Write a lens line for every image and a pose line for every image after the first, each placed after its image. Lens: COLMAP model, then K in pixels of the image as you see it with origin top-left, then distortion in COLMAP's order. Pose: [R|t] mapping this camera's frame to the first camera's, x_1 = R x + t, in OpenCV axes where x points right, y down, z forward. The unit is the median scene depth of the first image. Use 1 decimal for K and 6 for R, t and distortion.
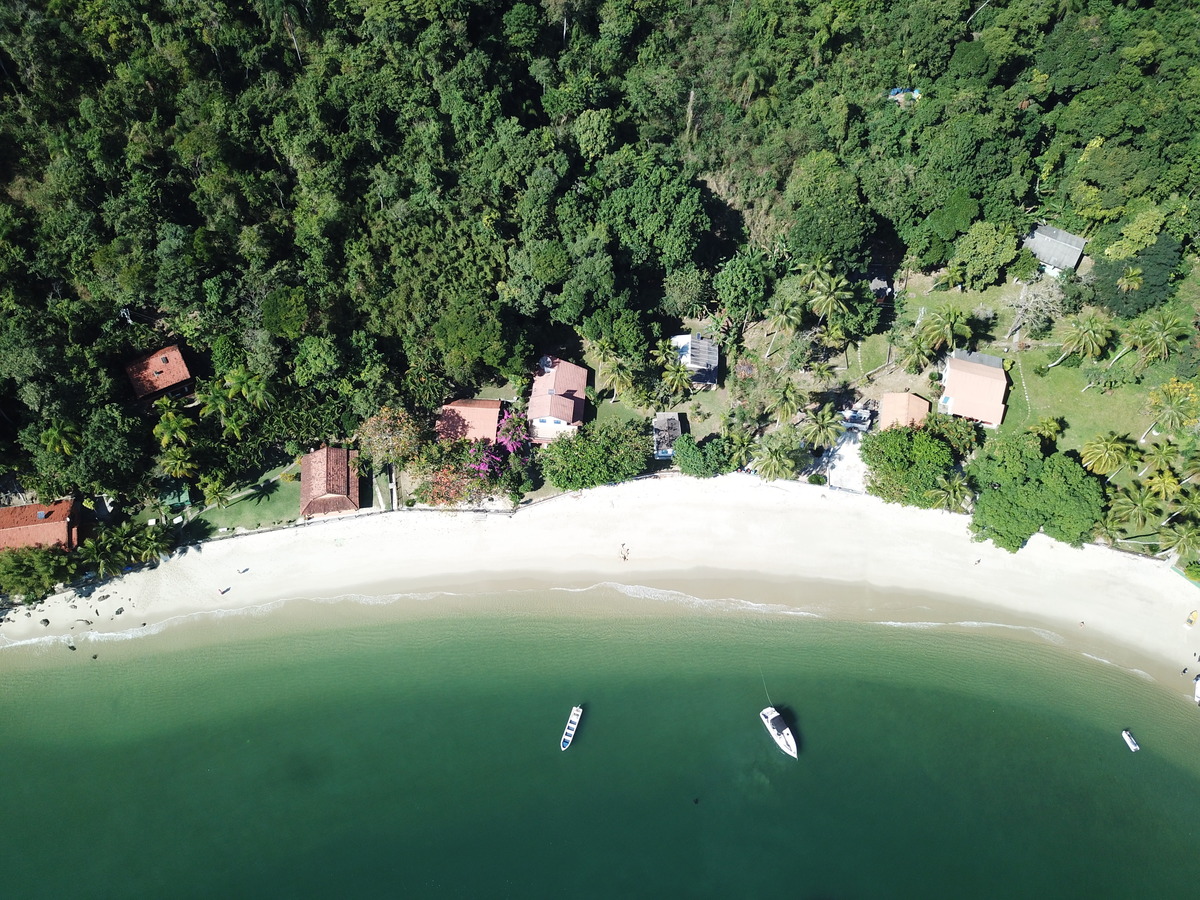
lens RADIAL K [[878.1, 0, 593.9], [0, 878.1, 480.4], [0, 0, 1]] dist [-0.006065, 0.001384]
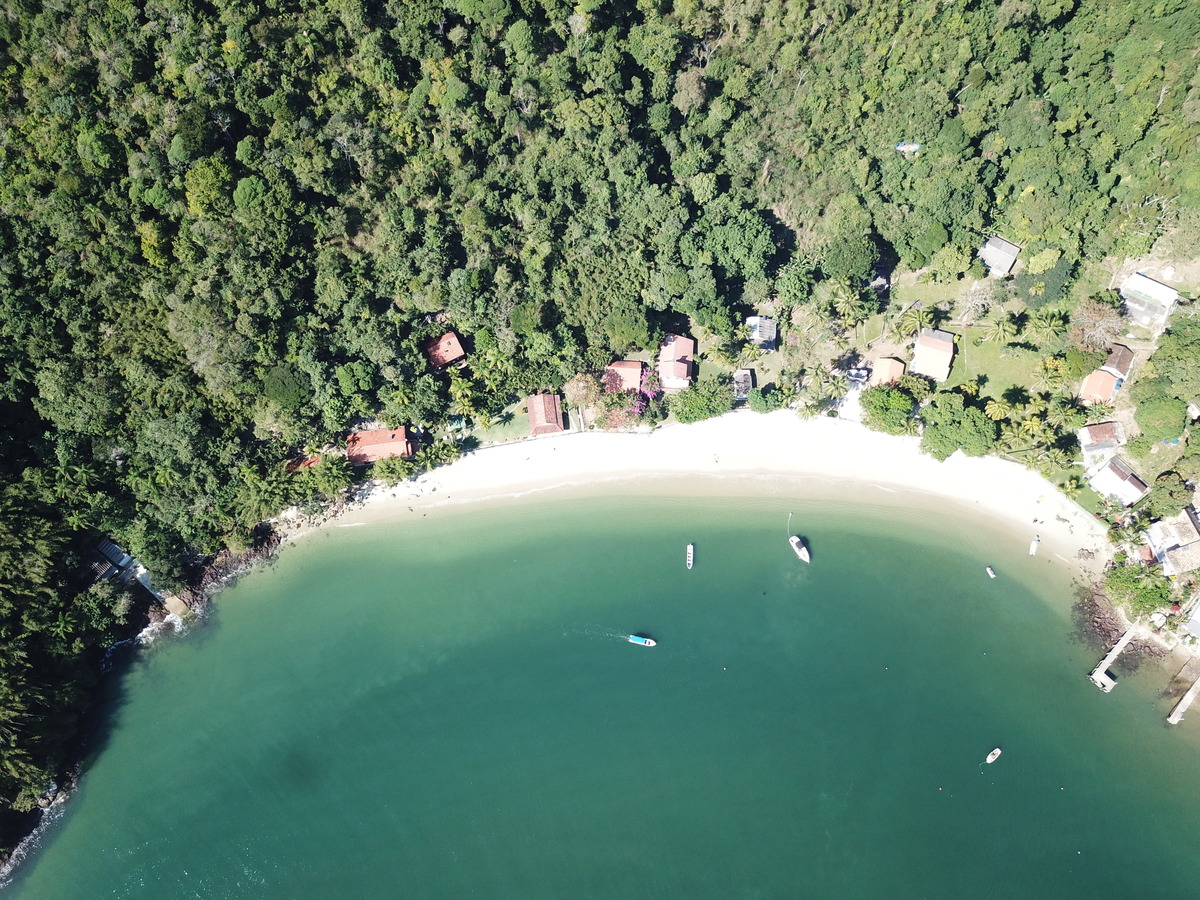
lens RADIAL K [[878.1, 0, 600.7], [0, 878.1, 458.9], [0, 0, 1]] dist [-0.006065, 0.001384]
pose [[0.999863, 0.011871, -0.011526, -0.168413], [-0.009112, 0.976499, 0.215330, -0.274481], [0.013812, -0.215196, 0.976473, -0.665450]]
